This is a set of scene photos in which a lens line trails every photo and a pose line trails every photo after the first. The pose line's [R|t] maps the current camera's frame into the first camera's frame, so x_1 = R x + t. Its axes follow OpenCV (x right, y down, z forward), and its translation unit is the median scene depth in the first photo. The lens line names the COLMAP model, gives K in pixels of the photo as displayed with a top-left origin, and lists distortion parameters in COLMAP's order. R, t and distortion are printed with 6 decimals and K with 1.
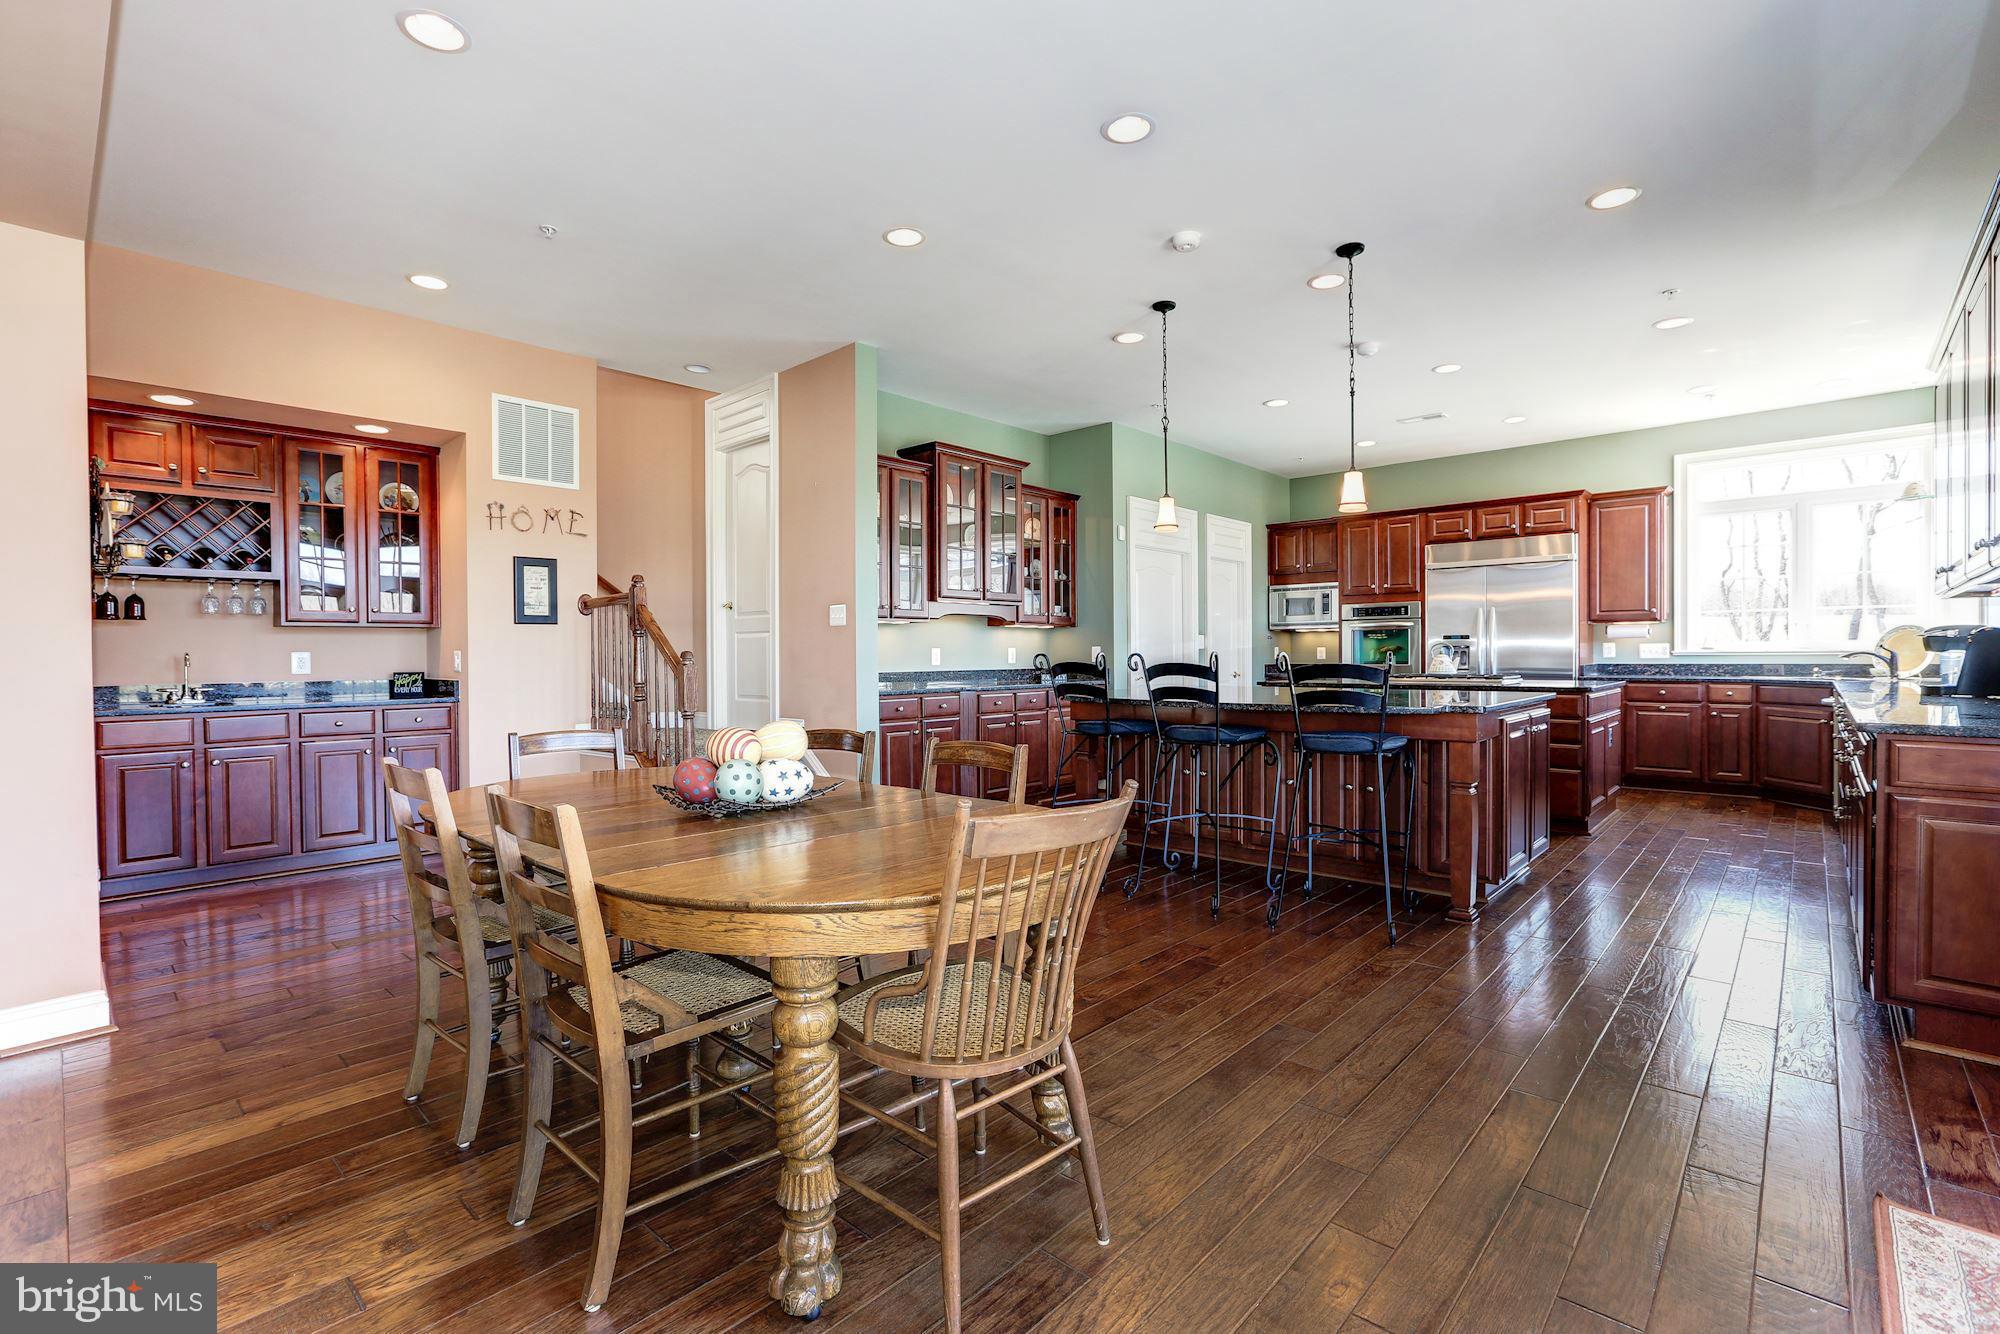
lens RADIAL K [[889.4, 0, 991.6], [0, 889.4, 670.5], [0, 0, 1]] dist [-0.005288, -0.000238]
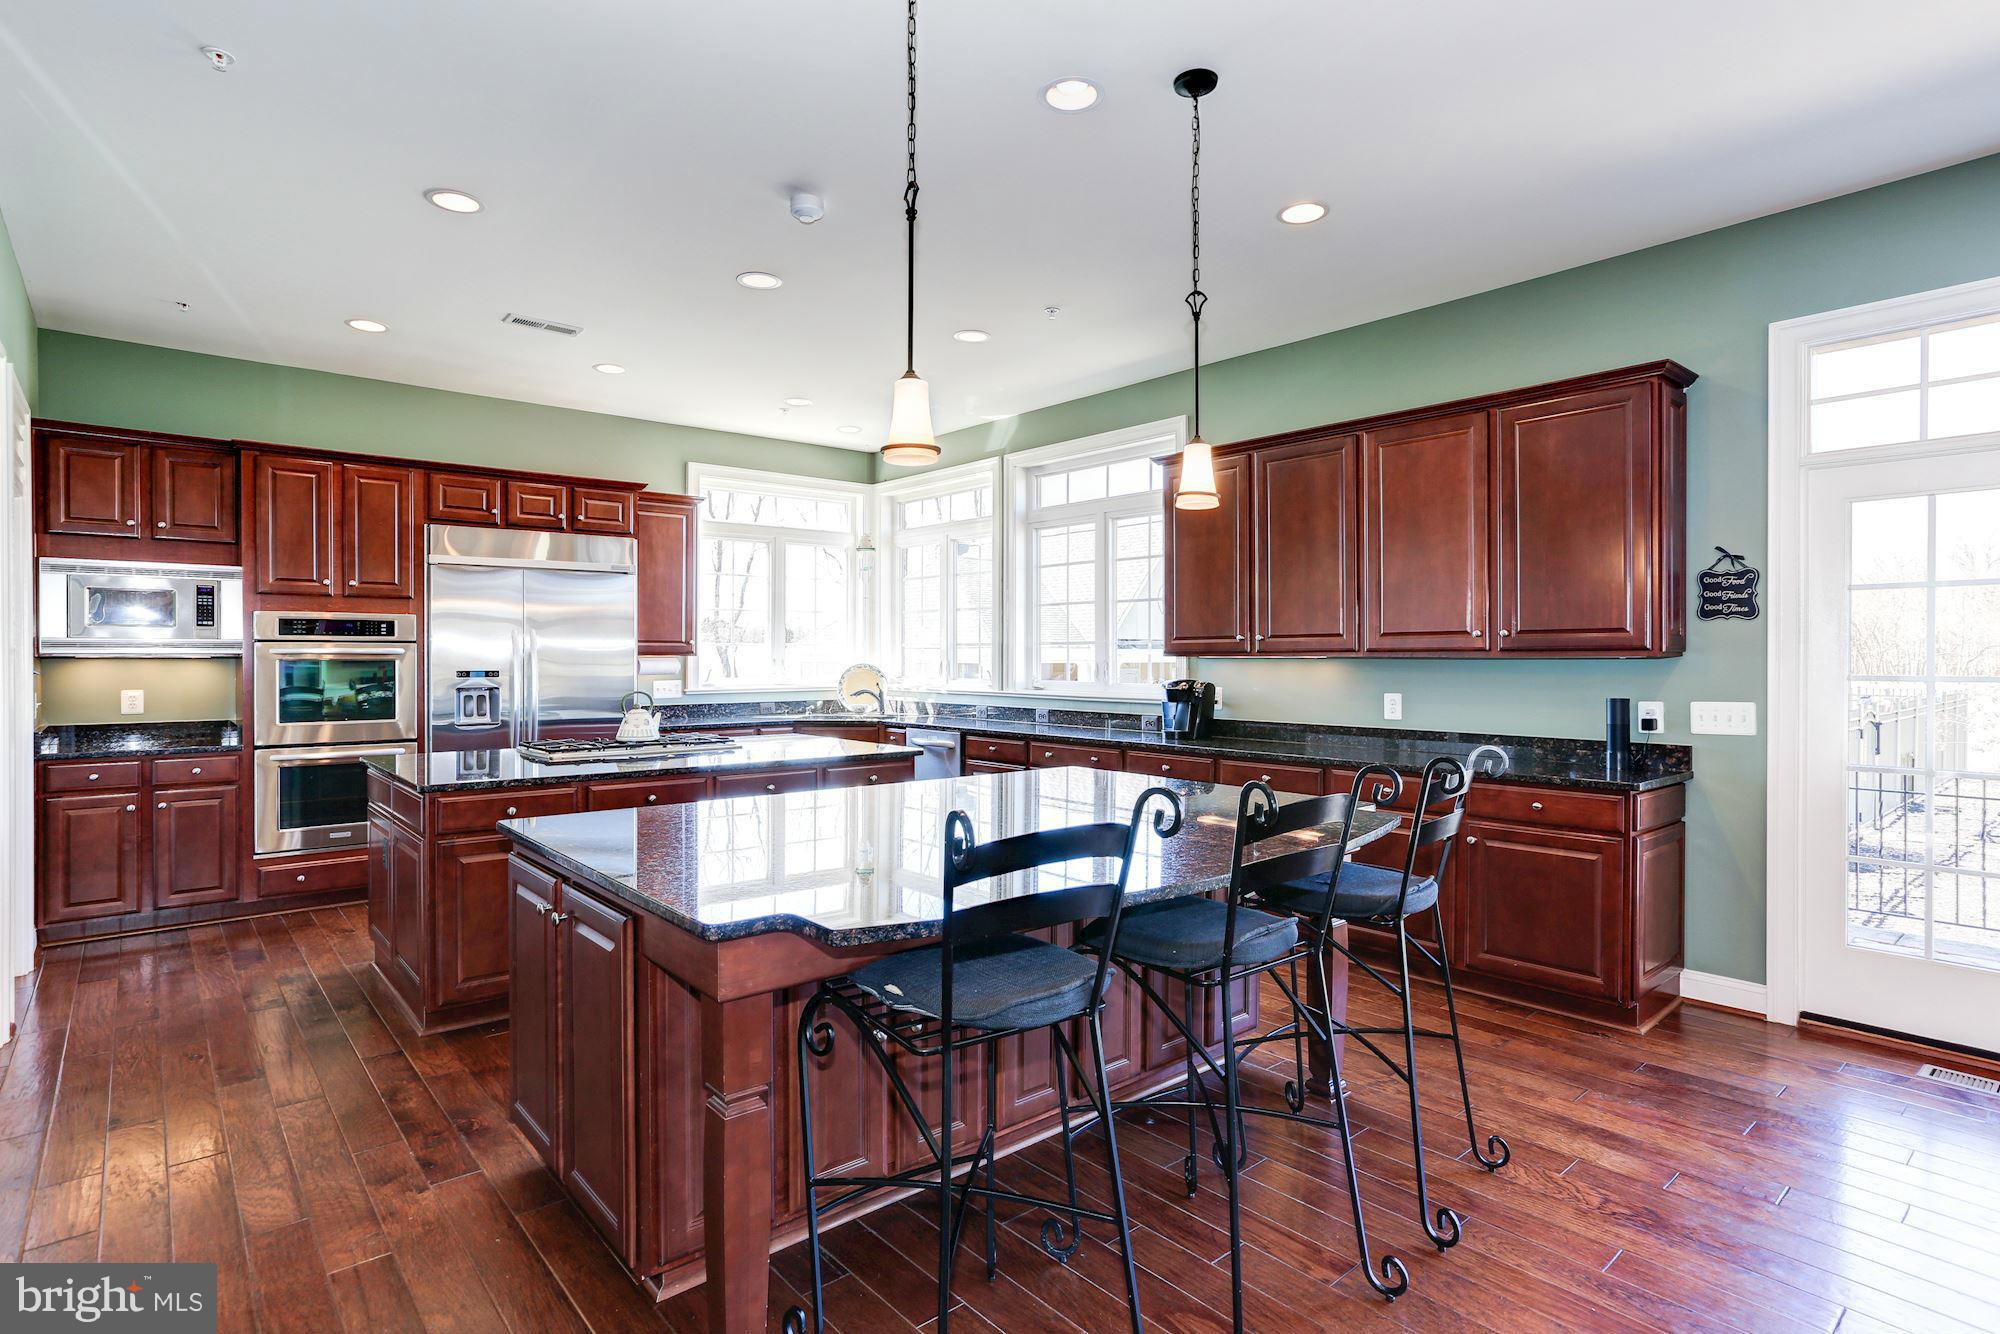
lens RADIAL K [[982.6, 0, 990.9], [0, 982.6, 656.1], [0, 0, 1]] dist [-0.000737, 0.000197]
pose [[0.101786, -0.003229, 0.994801, -0.134395], [0.006359, 0.999976, 0.002595, -0.049401], [-0.994786, 0.006062, 0.101804, 0.554141]]
